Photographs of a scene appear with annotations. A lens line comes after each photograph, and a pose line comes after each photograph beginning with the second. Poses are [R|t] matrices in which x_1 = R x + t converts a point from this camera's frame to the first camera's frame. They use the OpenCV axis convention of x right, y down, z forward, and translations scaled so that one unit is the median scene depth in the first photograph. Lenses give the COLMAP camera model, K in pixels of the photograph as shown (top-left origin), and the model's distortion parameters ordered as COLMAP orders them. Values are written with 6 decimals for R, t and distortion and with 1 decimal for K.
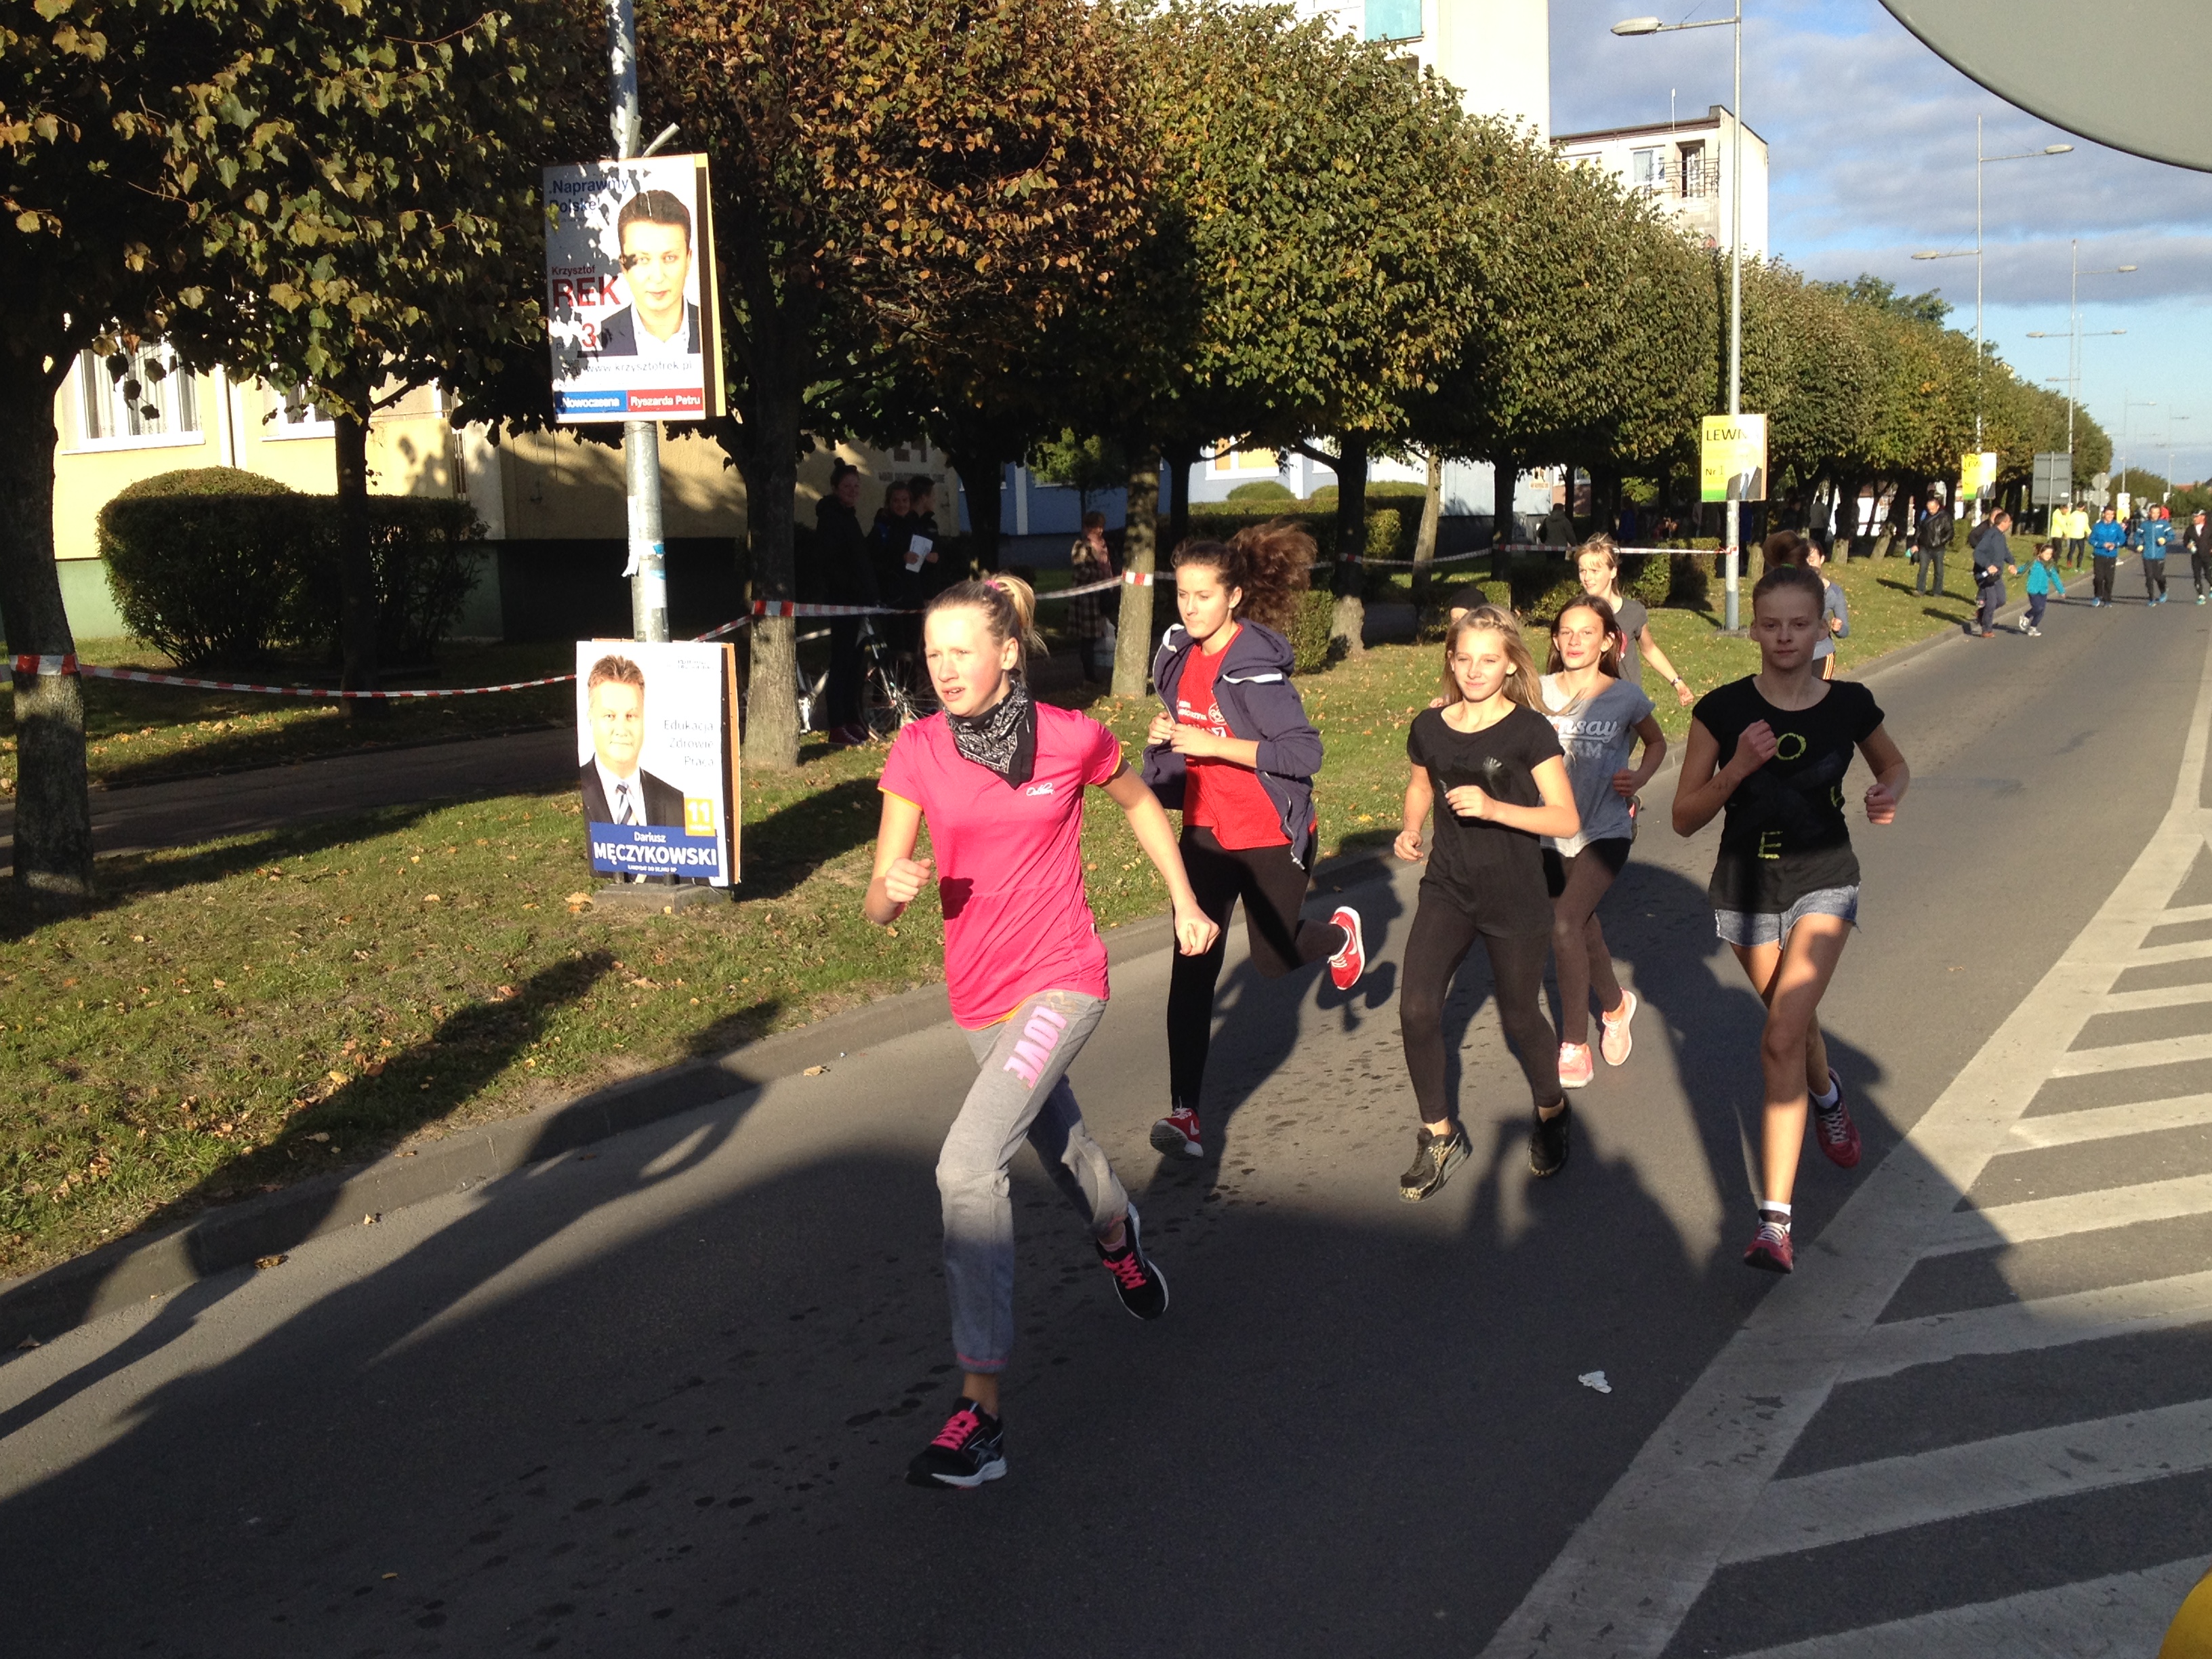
lens RADIAL K [[2475.2, 0, 1103.0], [0, 2475.2, 774.4], [0, 0, 1]] dist [0.156470, -0.331456]
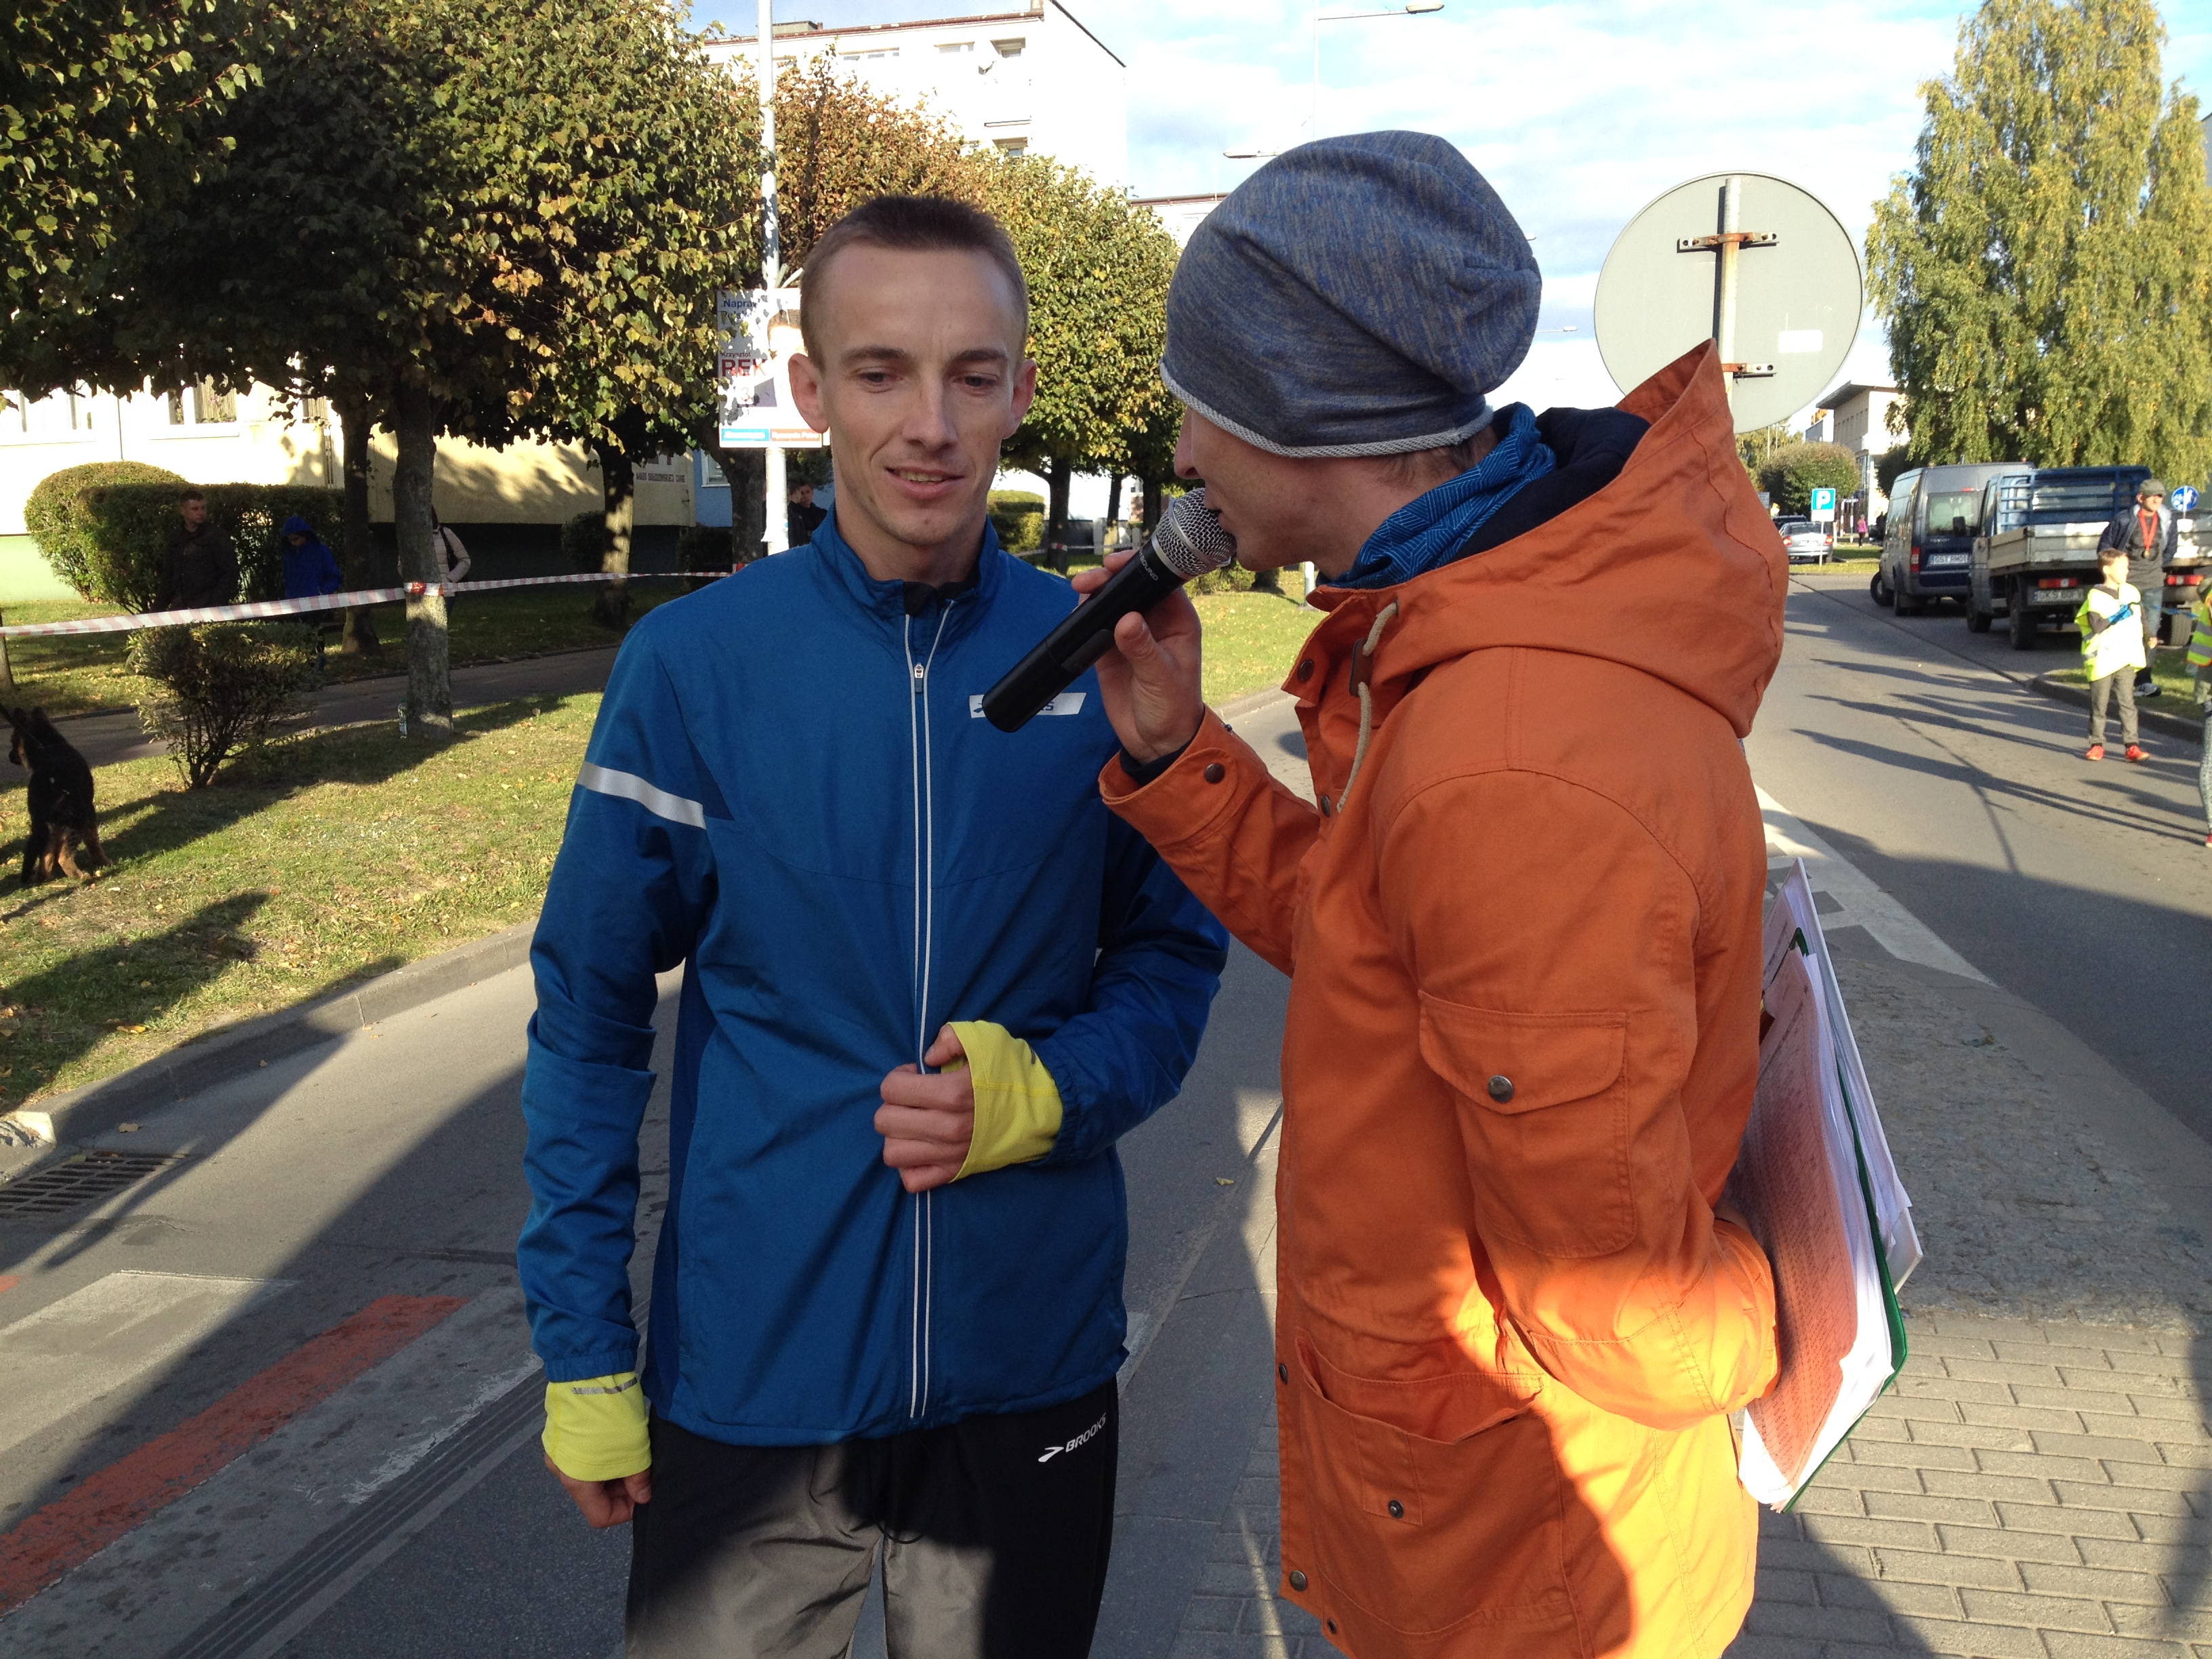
lens RADIAL K [[2204.8, 0, 1106.0], [0, 2204.8, 829.5], [0, 0, 1]] dist [0.206516, -0.619563]
pose [[0.982375, -0.010148, 0.186646, -0.195525], [0.003545, 0.999357, 0.035677, 0.048323], [-0.186888, -0.034386, 0.981779, -0.398664]]
